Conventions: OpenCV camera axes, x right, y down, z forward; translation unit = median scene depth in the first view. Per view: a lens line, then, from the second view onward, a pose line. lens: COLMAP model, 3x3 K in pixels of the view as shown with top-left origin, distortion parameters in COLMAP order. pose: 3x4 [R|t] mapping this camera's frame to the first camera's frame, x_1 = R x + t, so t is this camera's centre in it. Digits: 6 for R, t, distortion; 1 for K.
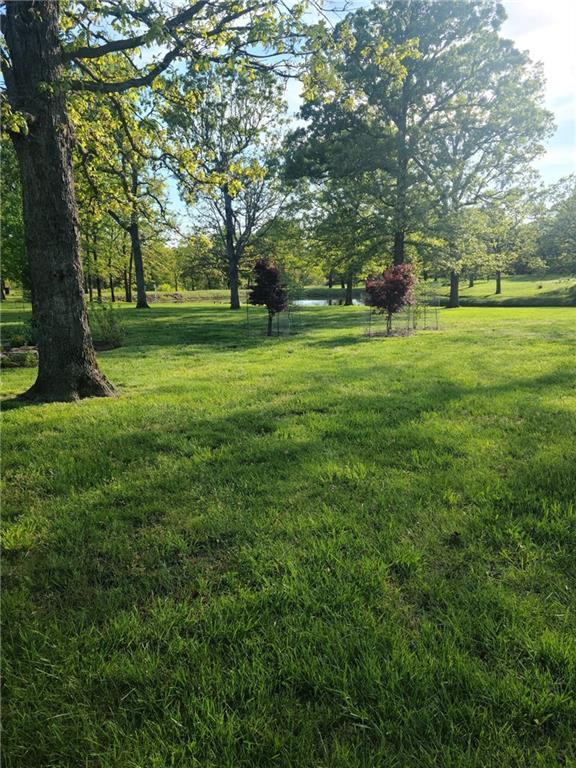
lens RADIAL K [[607.0, 0, 296.4], [0, 607.0, 388.8], [0, 0, 1]] dist [0.107531, -0.125483]
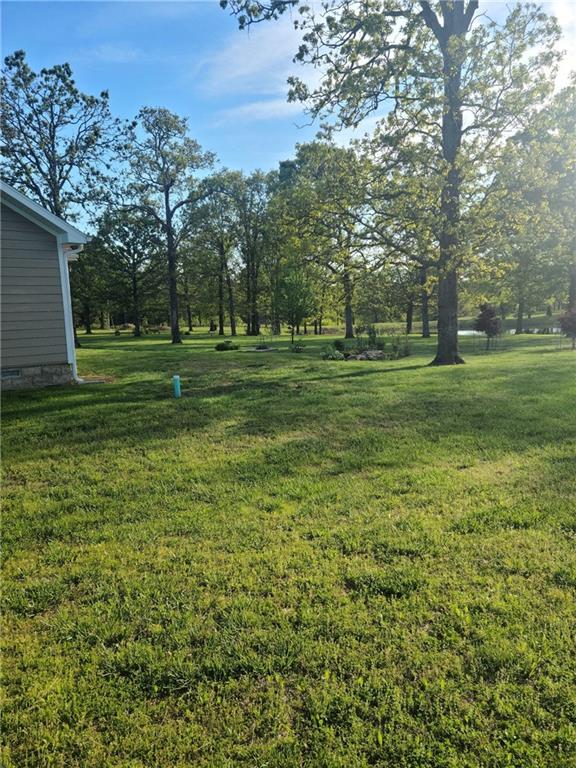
lens RADIAL K [[607.0, 0, 281.8], [0, 607.0, 387.9], [0, 0, 1]] dist [0.107531, -0.125483]
pose [[0.967656, 0.010291, -0.252065, -0.368168], [-0.024156, 0.998356, -0.051976, 0.238077], [0.251116, 0.056383, 0.966313, -1.509362]]
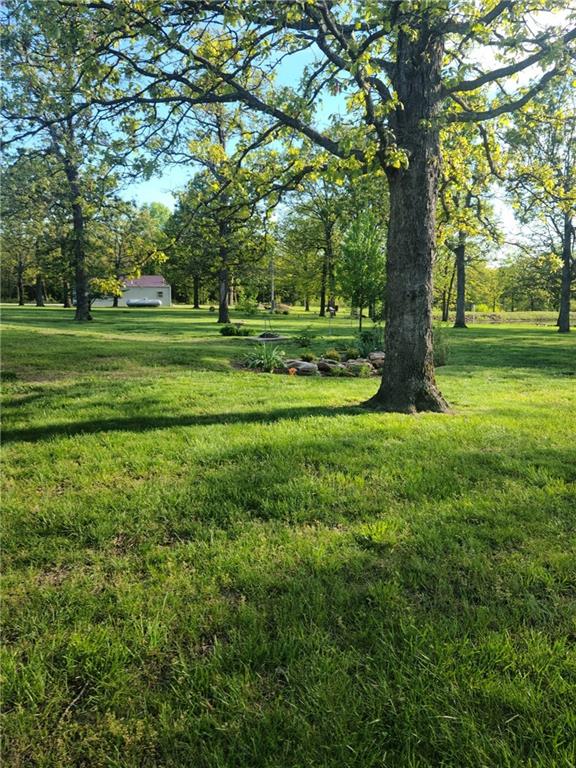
lens RADIAL K [[607.0, 0, 291.6], [0, 607.0, 376.1], [0, 0, 1]] dist [0.107531, -0.125483]
pose [[0.875011, 0.081272, -0.477232, -0.042014], [-0.105910, 0.994064, -0.024899, 0.003581], [0.472375, 0.072331, 0.878425, -0.019824]]
